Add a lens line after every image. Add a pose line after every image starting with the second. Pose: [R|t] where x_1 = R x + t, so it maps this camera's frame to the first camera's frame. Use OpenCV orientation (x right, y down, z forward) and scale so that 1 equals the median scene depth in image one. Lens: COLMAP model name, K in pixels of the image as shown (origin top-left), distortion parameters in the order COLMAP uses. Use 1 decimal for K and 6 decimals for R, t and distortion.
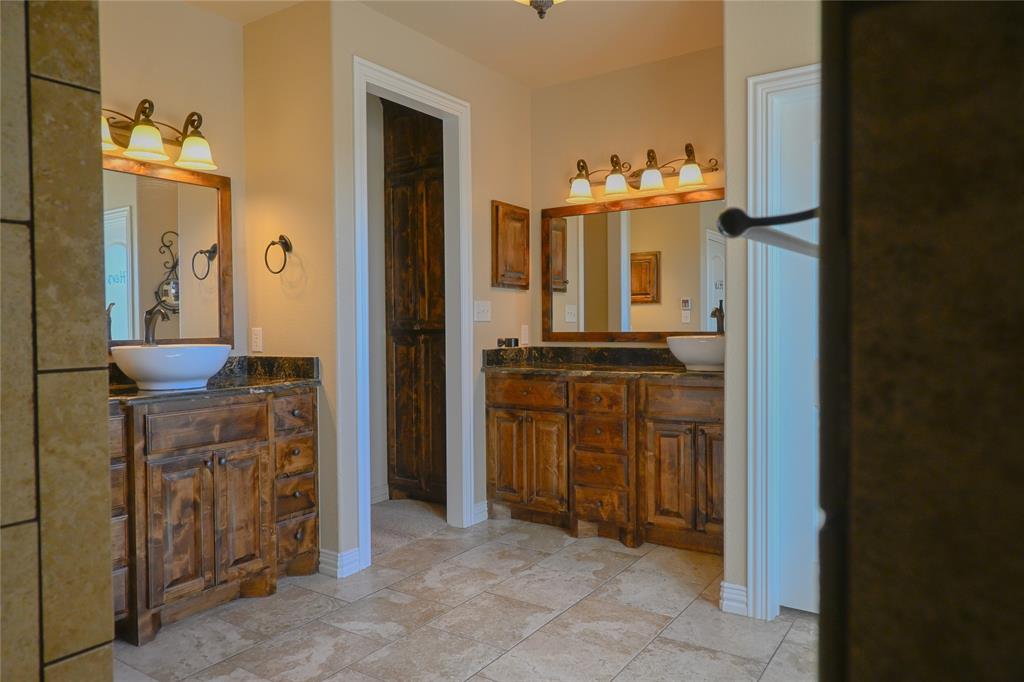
lens RADIAL K [[703.9, 0, 512.0], [0, 703.9, 341.0], [0, 0, 1]] dist [0.001225, 0.000244]
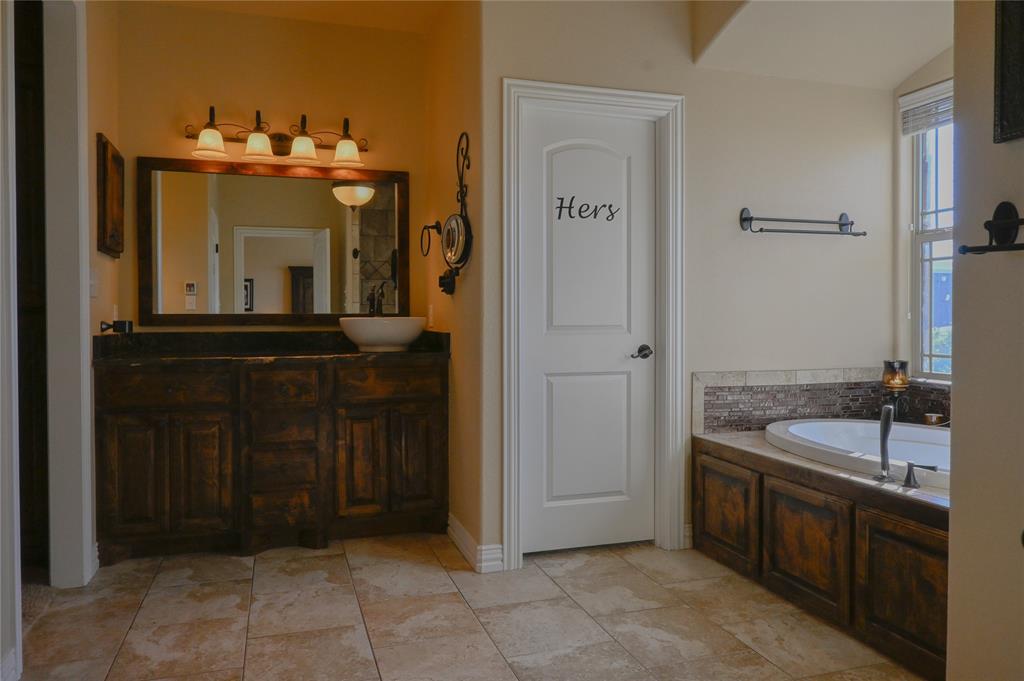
lens RADIAL K [[715.3, 0, 511.1], [0, 715.3, 330.6], [0, 0, 1]] dist [-0.003412, -0.001311]
pose [[0.616465, -0.007660, 0.787345, -0.412192], [0.014948, 0.999886, -0.001976, 0.017335], [-0.787240, 0.012988, 0.616509, 0.237663]]
